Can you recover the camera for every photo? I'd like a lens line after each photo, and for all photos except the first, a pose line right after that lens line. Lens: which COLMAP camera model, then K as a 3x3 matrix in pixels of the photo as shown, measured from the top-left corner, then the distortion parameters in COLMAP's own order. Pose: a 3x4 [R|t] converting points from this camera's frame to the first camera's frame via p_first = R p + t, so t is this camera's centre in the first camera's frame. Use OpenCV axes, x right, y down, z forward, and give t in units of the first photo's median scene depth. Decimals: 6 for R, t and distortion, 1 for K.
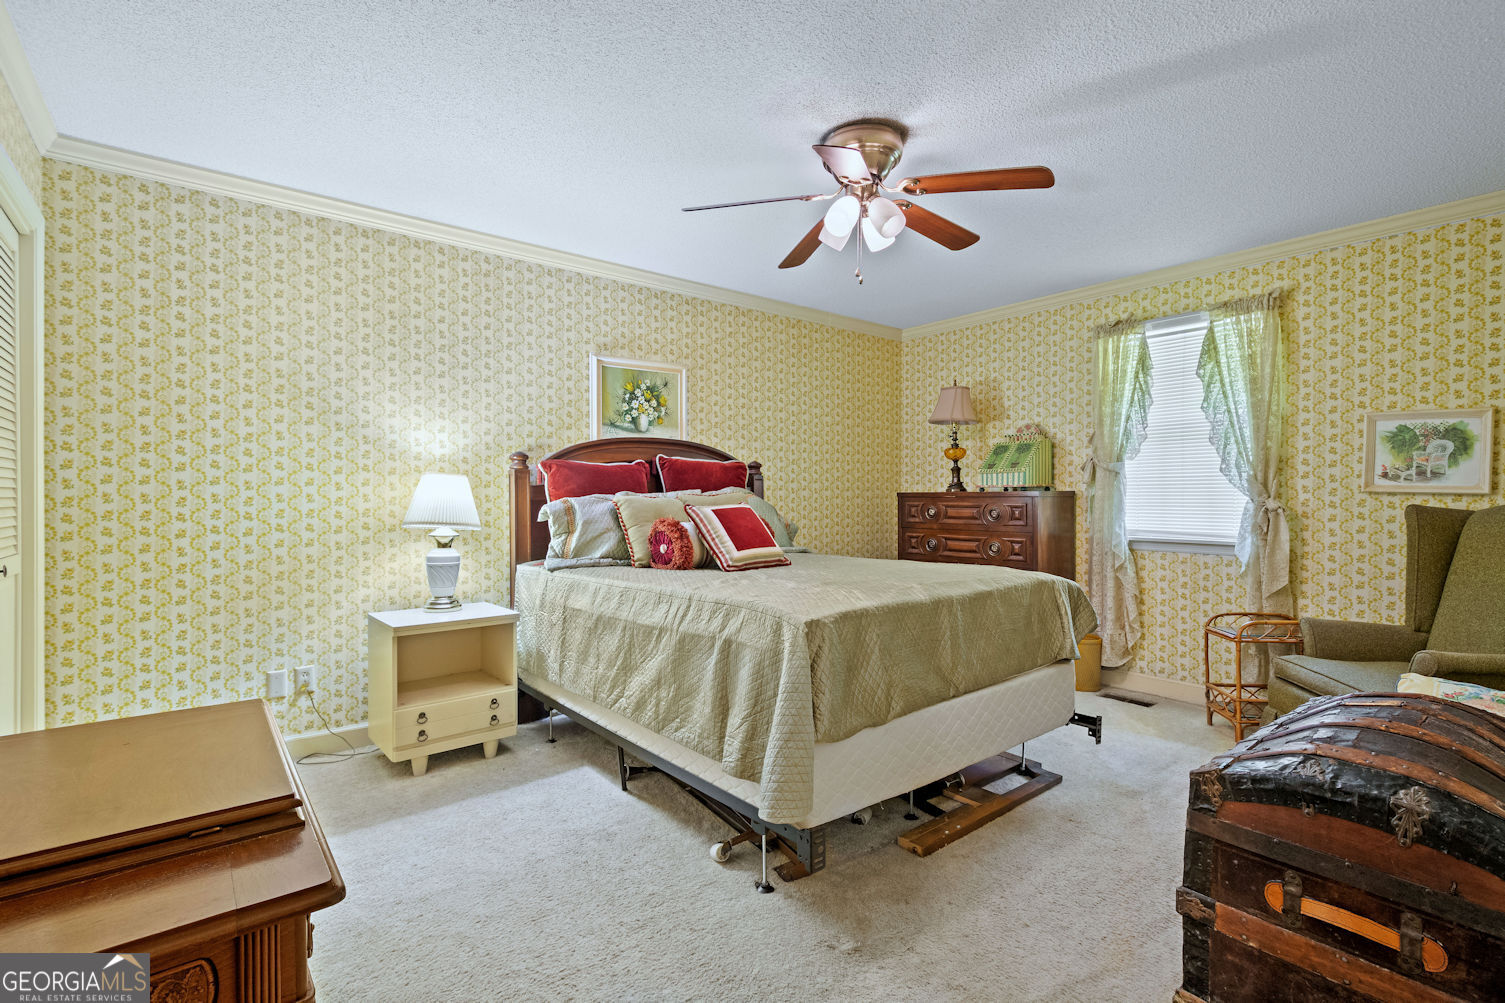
lens RADIAL K [[691.3, 0, 752.8], [0, 691.3, 503.4], [0, 0, 1]] dist [0.000330, -0.000110]
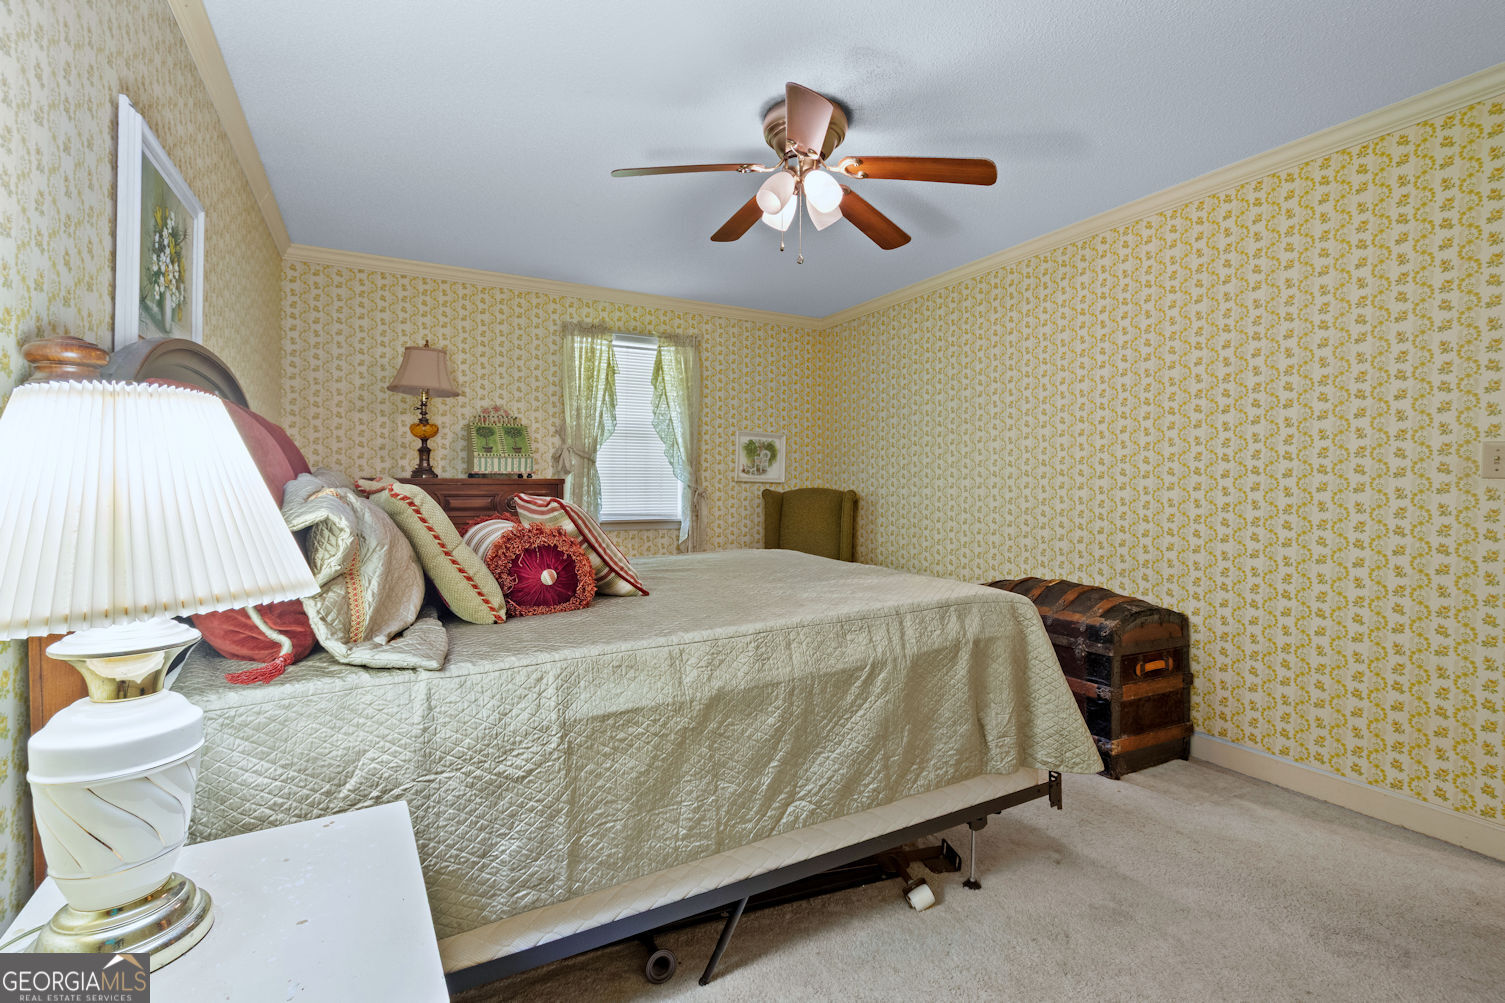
lens RADIAL K [[672.0, 0, 752.6], [0, 672.0, 491.9], [0, 0, 1]] dist [0.007686, -0.000946]
pose [[0.195687, -0.011997, 0.980593, -0.590351], [0.008041, 0.999911, 0.010629, -0.008278], [-0.980633, 0.005805, 0.195766, 0.675405]]
